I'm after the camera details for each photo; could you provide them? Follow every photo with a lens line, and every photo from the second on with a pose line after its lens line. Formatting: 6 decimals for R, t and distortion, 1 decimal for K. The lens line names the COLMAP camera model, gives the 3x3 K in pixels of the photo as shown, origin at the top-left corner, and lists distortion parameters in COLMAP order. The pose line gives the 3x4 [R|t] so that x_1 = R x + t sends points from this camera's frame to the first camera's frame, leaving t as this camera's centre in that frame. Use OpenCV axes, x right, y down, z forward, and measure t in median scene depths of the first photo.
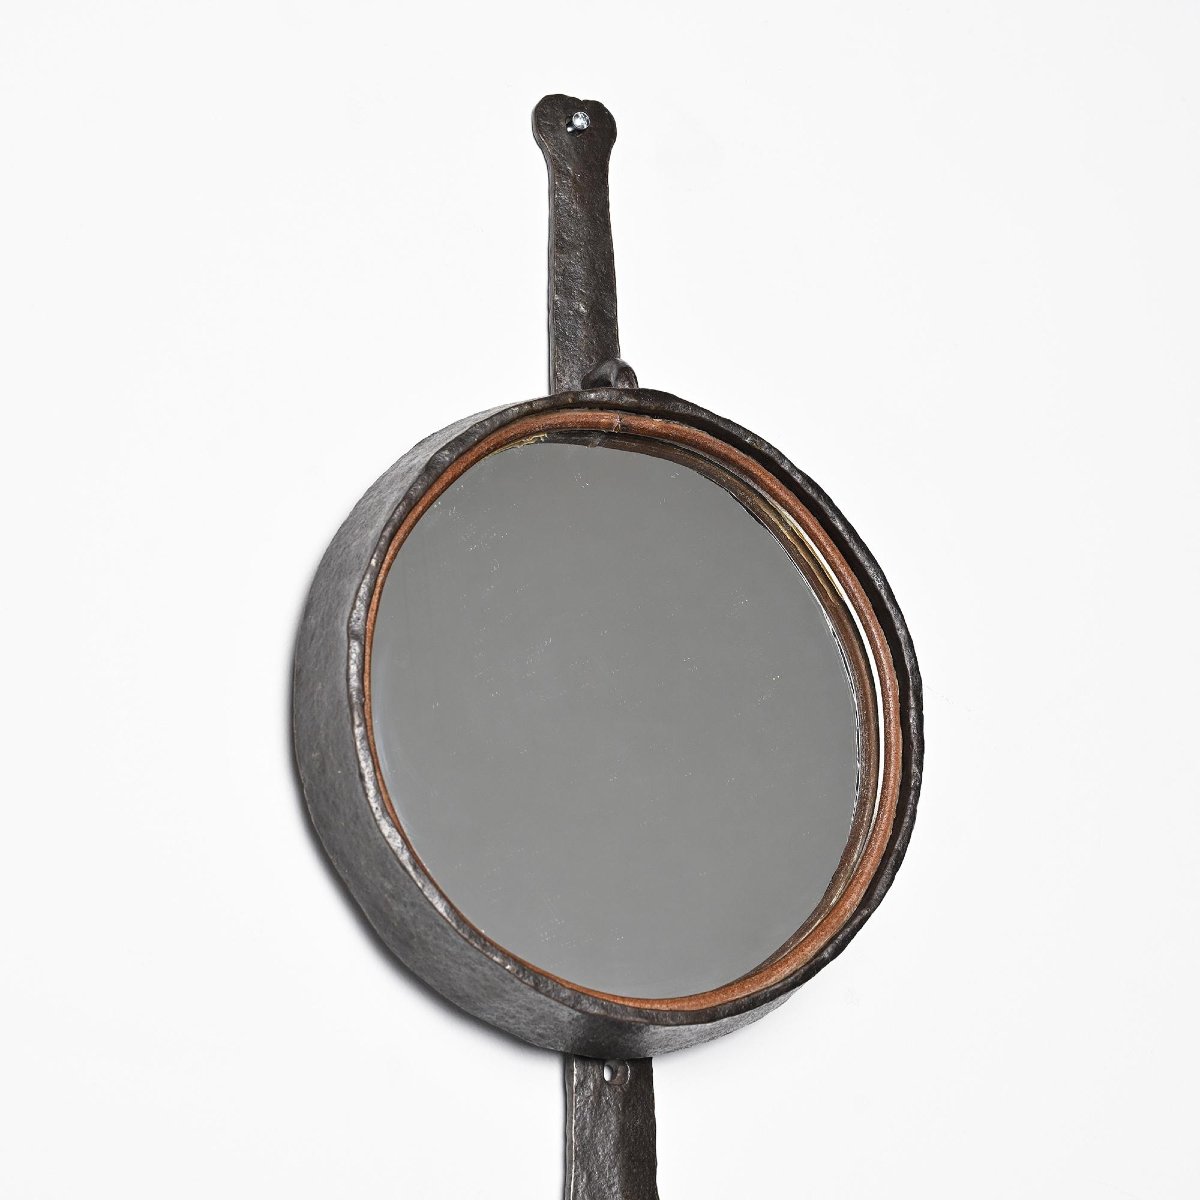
lens RADIAL K [[3263.2, 0, 600.0], [0, 3263.2, 600.0], [0, 0, 1]] dist [-0.011477, -0.118367]
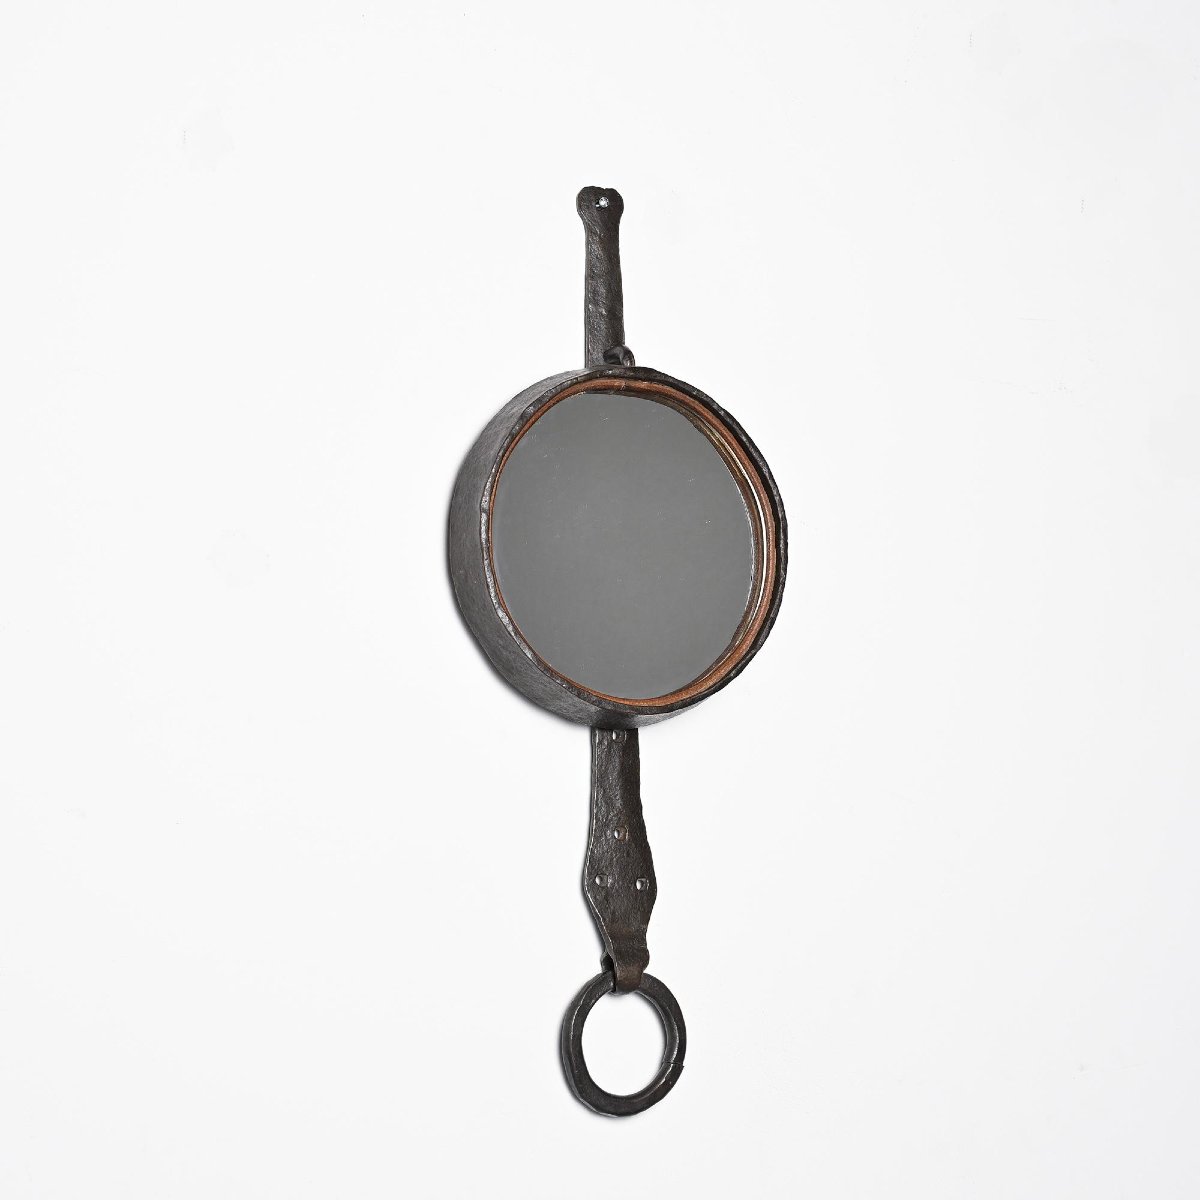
lens RADIAL K [[2507.2, 0, 600.0], [0, 2507.2, 600.0], [0, 0, 1]] dist [0.016814, 0.027219]
pose [[0.999899, 0.009850, 0.010253, -0.021236], [-0.011193, 0.990024, 0.140452, -0.132923], [-0.008768, -0.140552, 0.990034, -0.410478]]
